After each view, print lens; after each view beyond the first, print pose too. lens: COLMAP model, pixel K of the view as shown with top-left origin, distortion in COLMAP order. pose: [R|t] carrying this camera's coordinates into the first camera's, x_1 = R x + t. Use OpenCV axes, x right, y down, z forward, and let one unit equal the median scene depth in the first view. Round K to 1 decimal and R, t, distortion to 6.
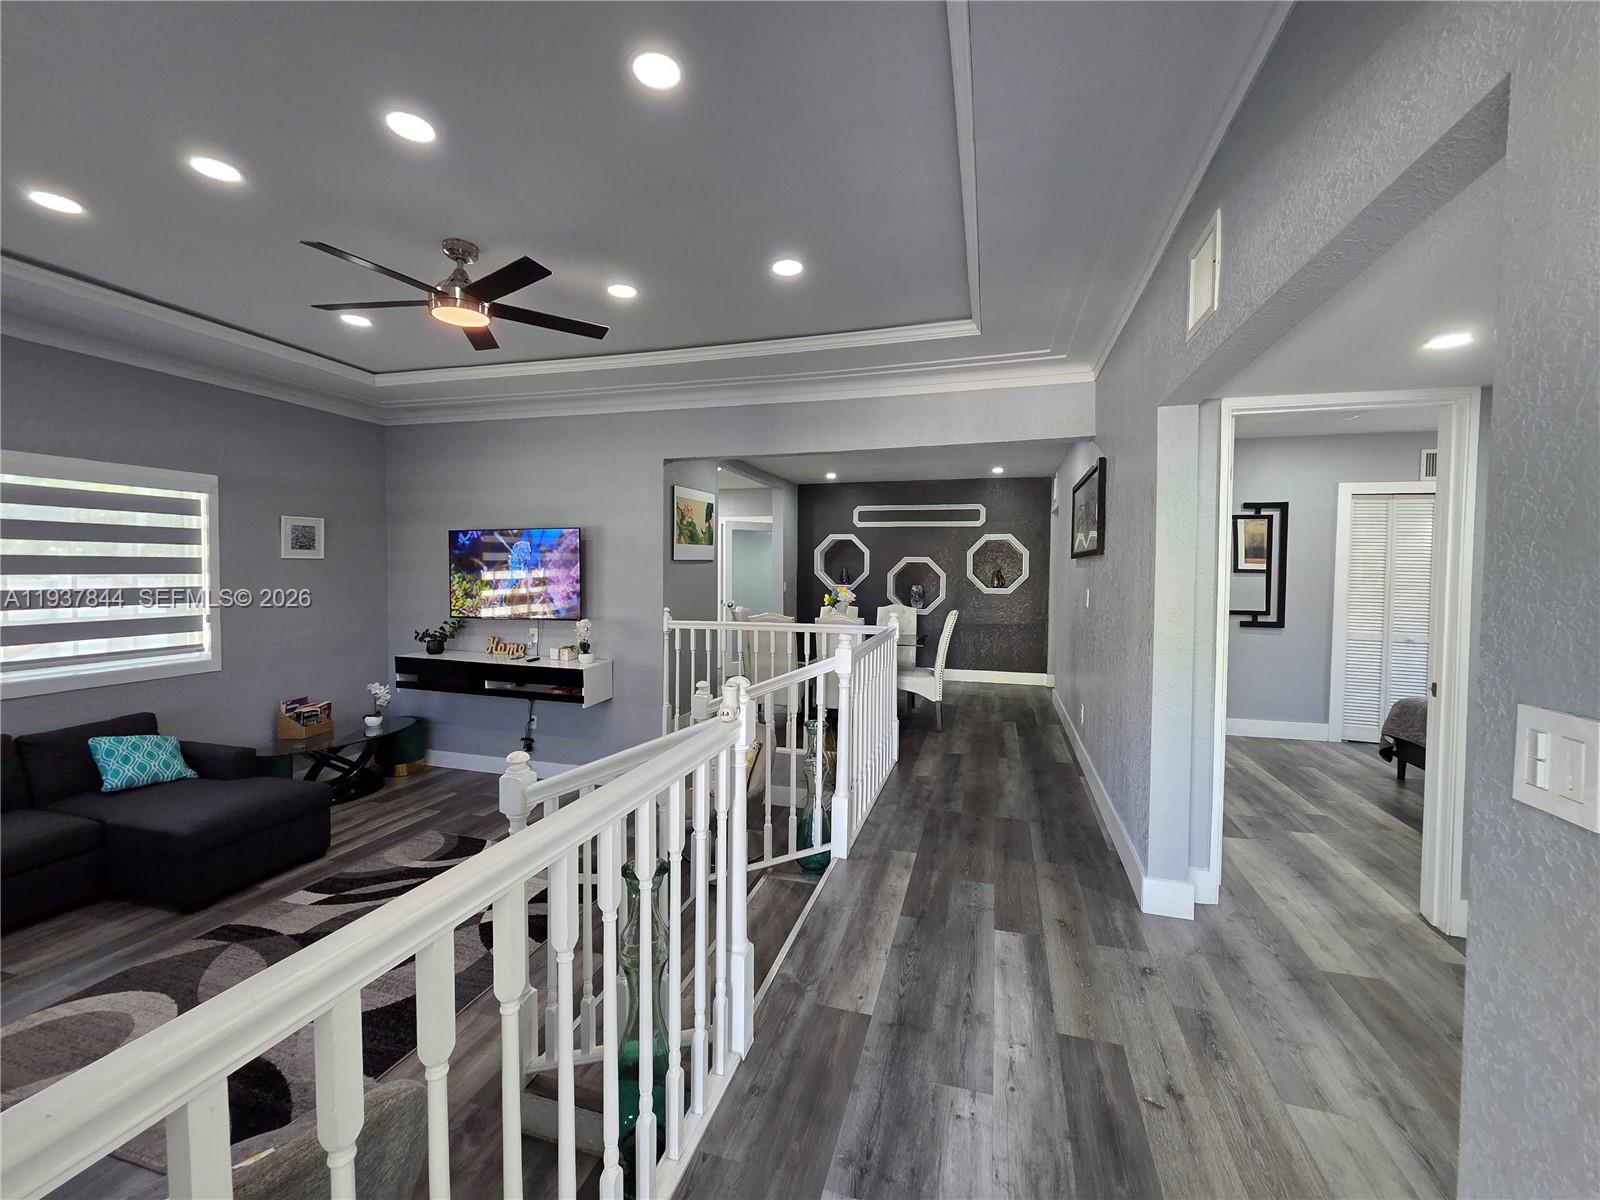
lens RADIAL K [[662.8, 0, 802.7], [0, 662.8, 590.3], [0, 0, 1]] dist [-0.002639, 0.001042]
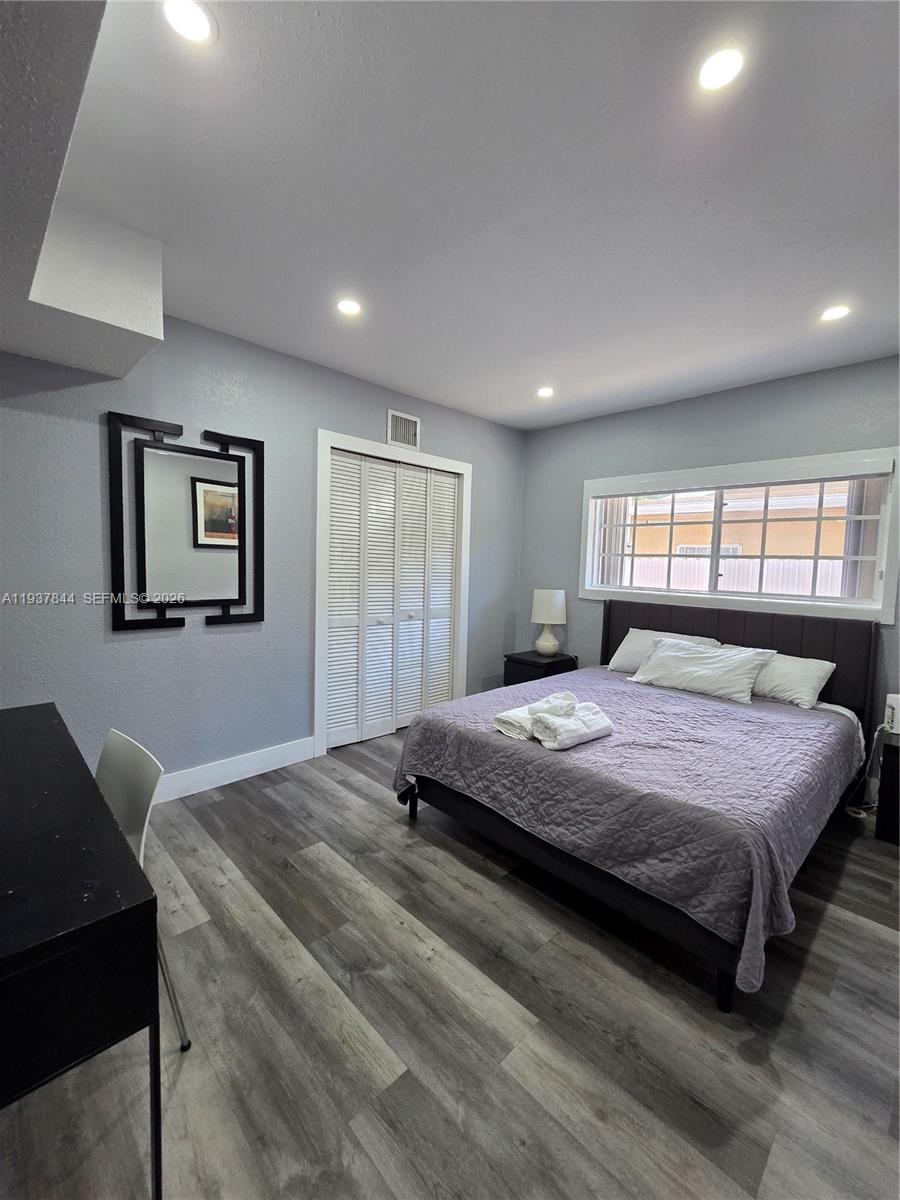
lens RADIAL K [[497.1, 0, 453.8], [0, 497.1, 594.8], [0, 0, 1]] dist [-0.002639, 0.001042]
pose [[0.491358, -0.056747, 0.869107, 0.525089], [0.007938, 0.998126, 0.060683, -0.003614], [-0.870922, -0.022918, 0.490887, 0.805543]]
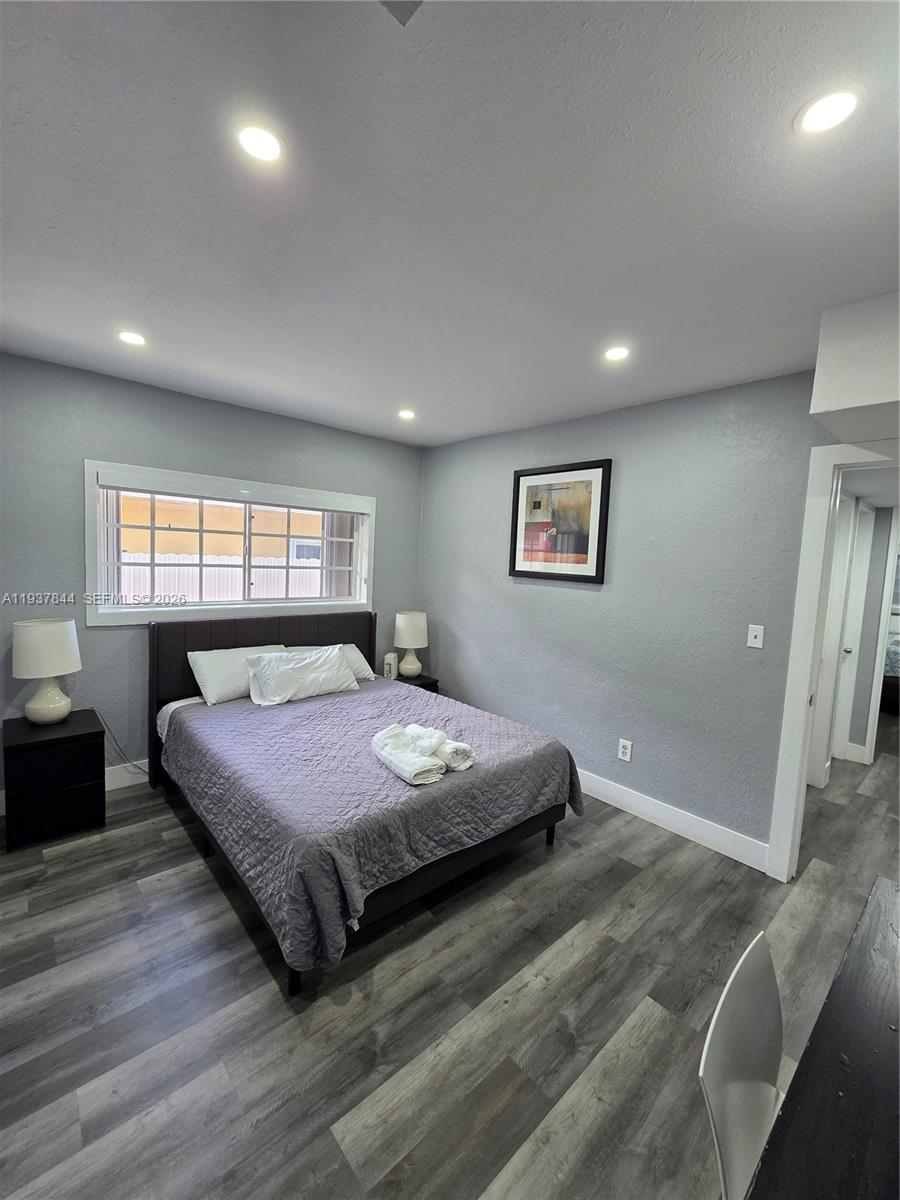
lens RADIAL K [[497.1, 0, 451.6], [0, 497.1, 593.0], [0, 0, 1]] dist [-0.002639, 0.001042]
pose [[-0.851531, -0.090800, 0.516382, 0.733682], [-0.036452, 0.992760, 0.114454, -0.089546], [-0.523035, 0.078638, -0.848675, 1.458560]]
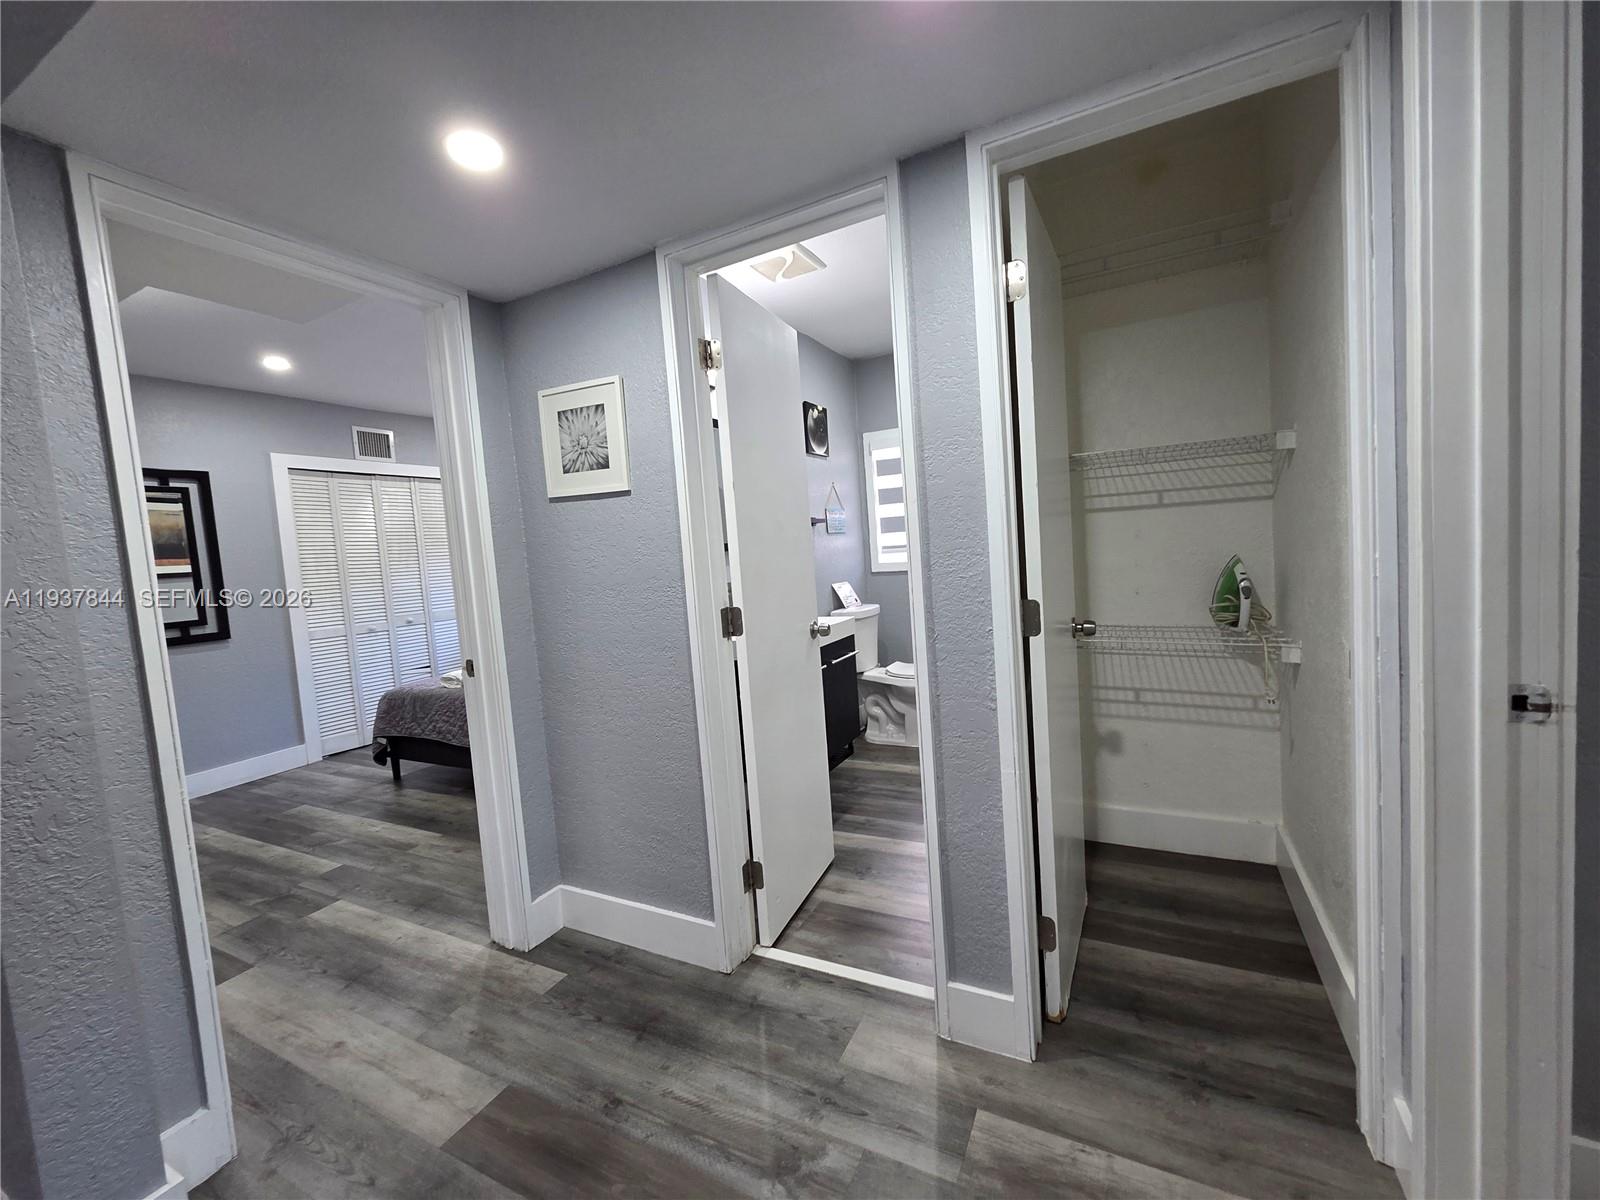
lens RADIAL K [[662.8, 0, 798.4], [0, 662.8, 593.7], [0, 0, 1]] dist [-0.002639, 0.001042]
pose [[0.196960, -0.093281, 0.975964, 0.174099], [0.108327, 0.991439, 0.072899, 0.030339], [-0.974408, 0.091365, 0.205379, 0.296955]]
